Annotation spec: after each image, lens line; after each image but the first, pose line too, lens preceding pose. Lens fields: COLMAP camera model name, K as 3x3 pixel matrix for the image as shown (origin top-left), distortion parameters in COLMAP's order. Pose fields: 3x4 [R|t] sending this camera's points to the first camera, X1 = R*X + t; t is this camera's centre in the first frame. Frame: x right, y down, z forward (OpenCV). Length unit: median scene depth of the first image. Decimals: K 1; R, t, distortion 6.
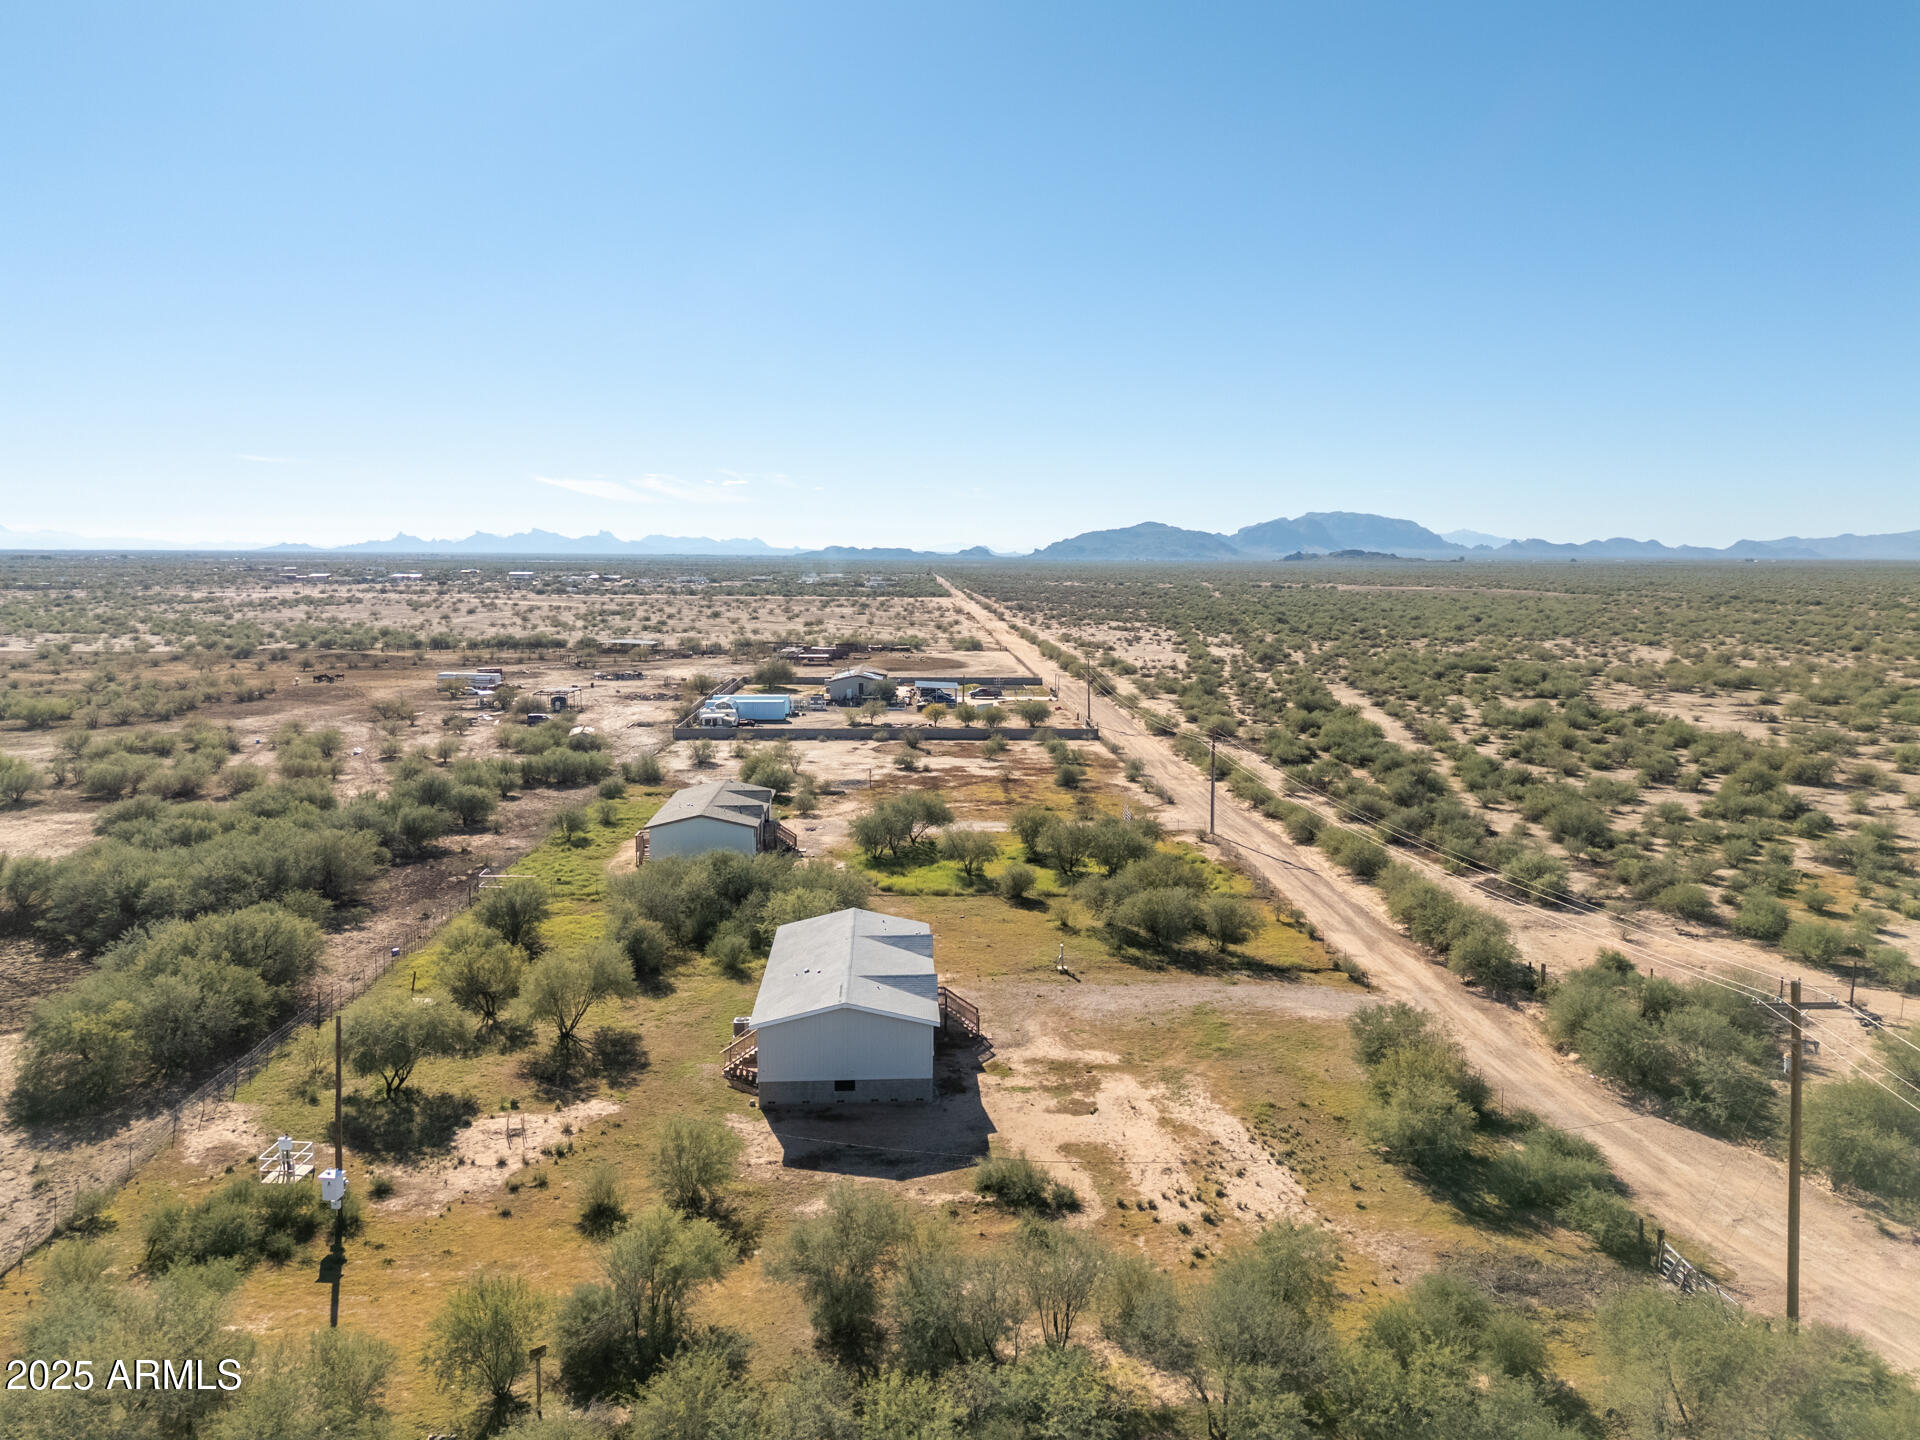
lens RADIAL K [[1415.1, 0, 974.8], [0, 1415.1, 706.9], [0, 0, 1]] dist [0.073200, -0.065700]
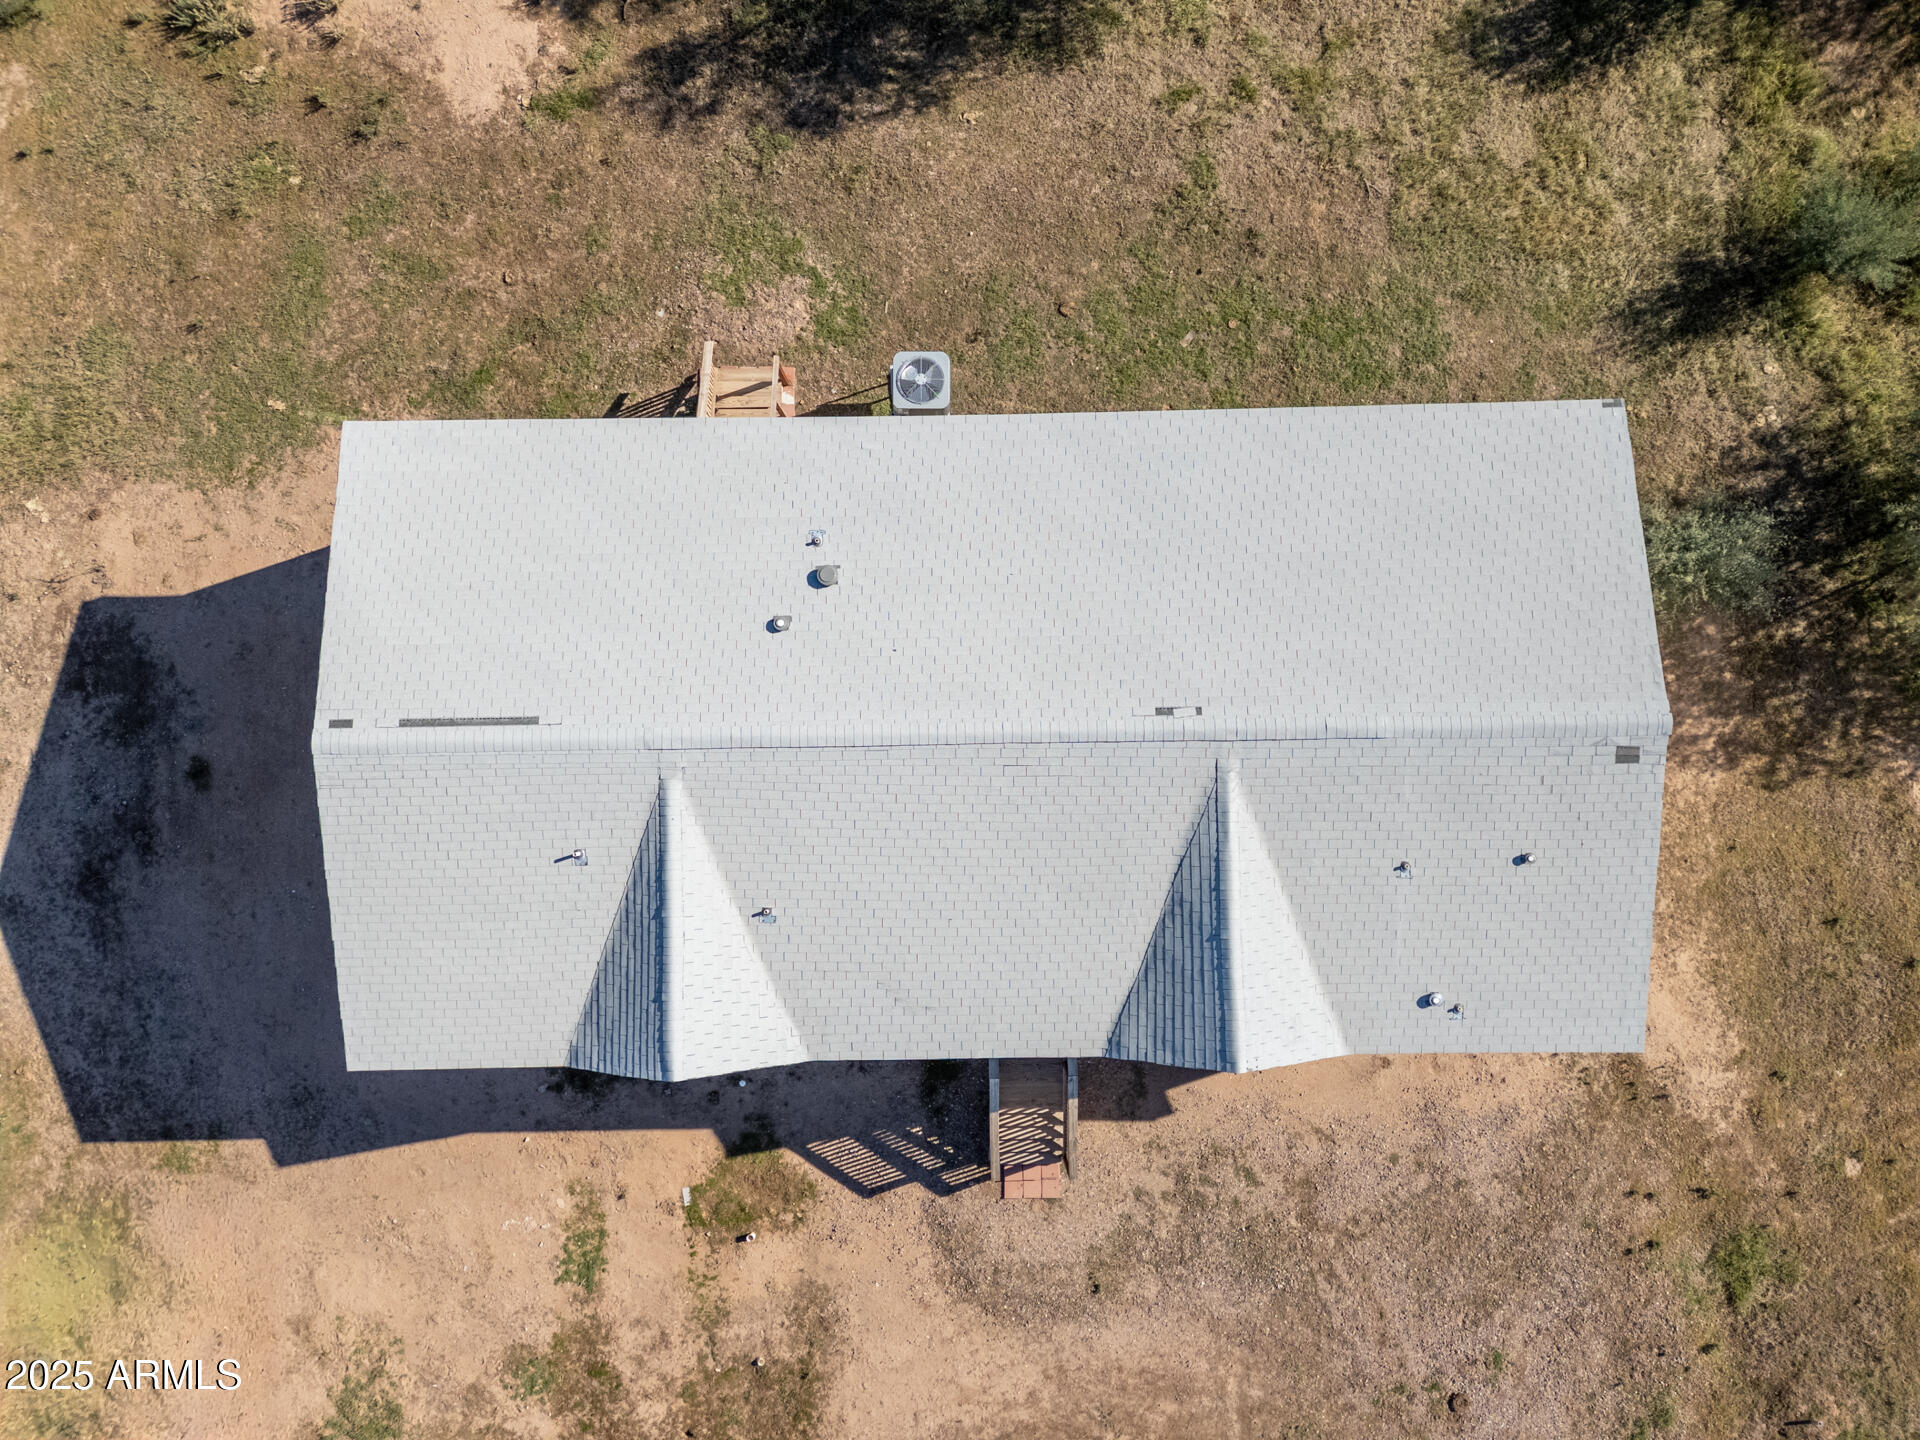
lens RADIAL K [[1415.1, 0, 974.8], [0, 1415.1, 716.4], [0, 0, 1]] dist [0.073200, -0.065700]
pose [[-0.046636, 0.998481, -0.029326, -0.089463], [-0.108205, 0.024136, 0.993836, -0.079714], [0.993034, 0.049521, 0.106915, 1.043468]]
